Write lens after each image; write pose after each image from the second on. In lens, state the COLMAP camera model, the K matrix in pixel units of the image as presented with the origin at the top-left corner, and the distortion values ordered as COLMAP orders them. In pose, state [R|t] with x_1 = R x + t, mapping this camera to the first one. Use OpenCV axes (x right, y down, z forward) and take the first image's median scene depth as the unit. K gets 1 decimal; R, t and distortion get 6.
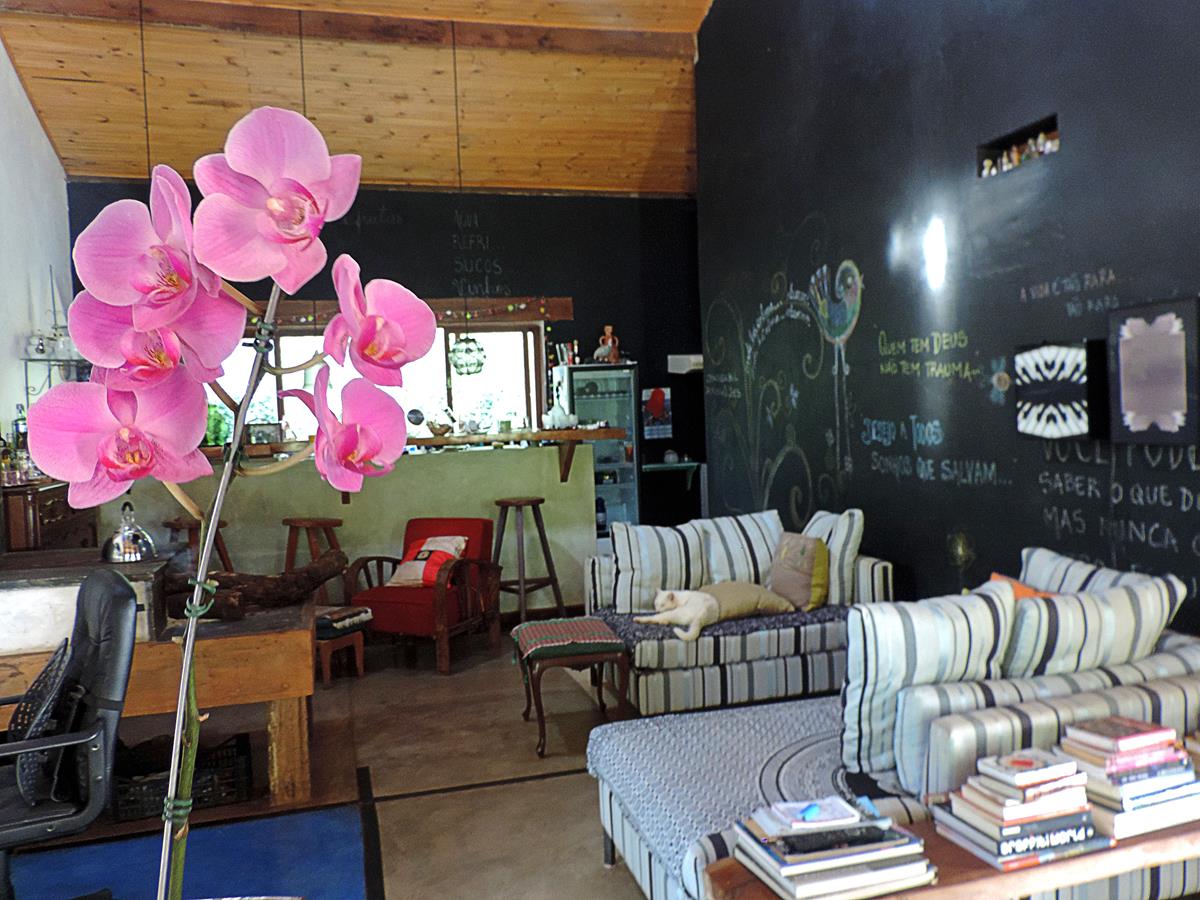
lens RADIAL K [[945.6, 0, 603.5], [0, 945.6, 454.6], [0, 0, 1]] dist [-0.021271, -0.002820]
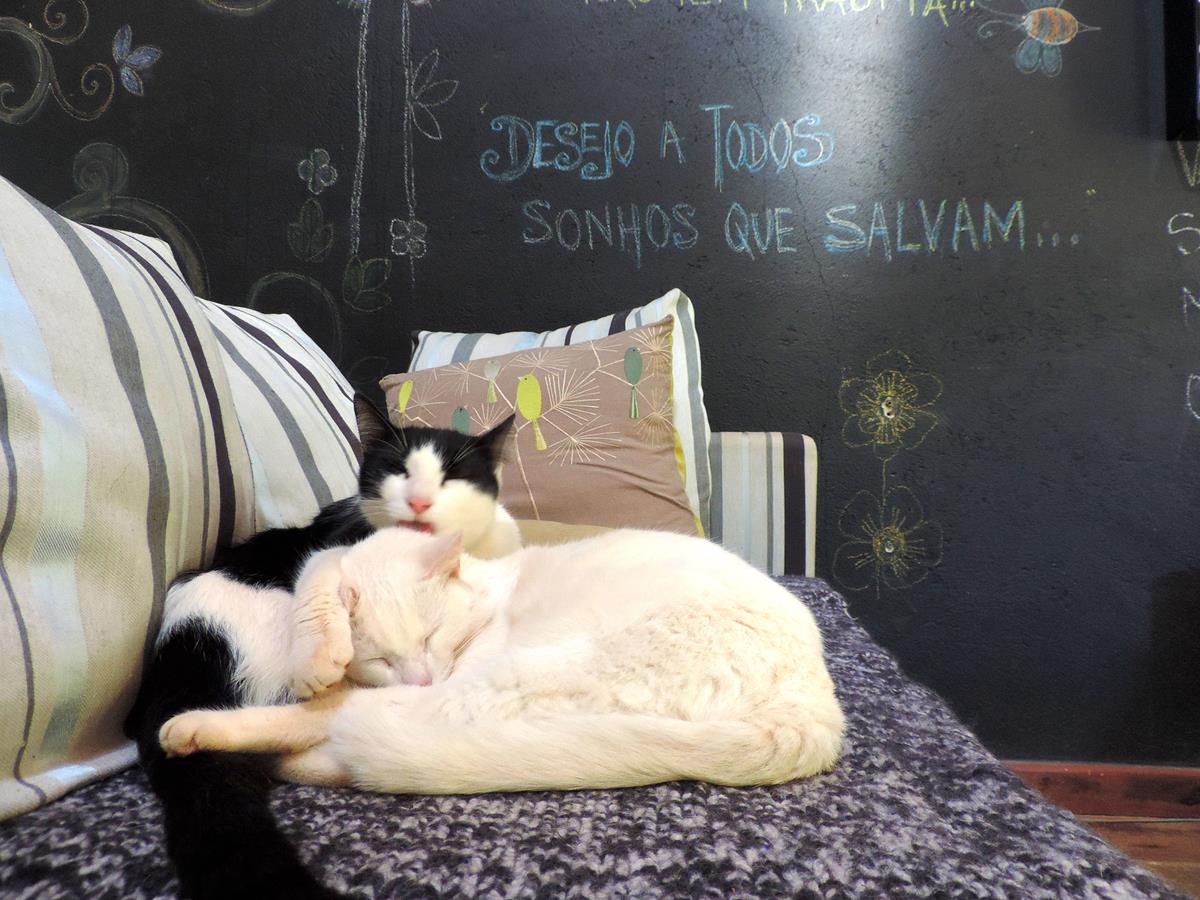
lens RADIAL K [[854.0, 0, 604.3], [0, 854.0, 449.1], [0, 0, 1]] dist [-0.021093, 0.007101]
pose [[0.353476, 0.078013, 0.932185, -0.021361], [0.013891, 0.995969, -0.088618, 0.124802], [-0.935340, 0.044273, 0.350968, 0.812940]]
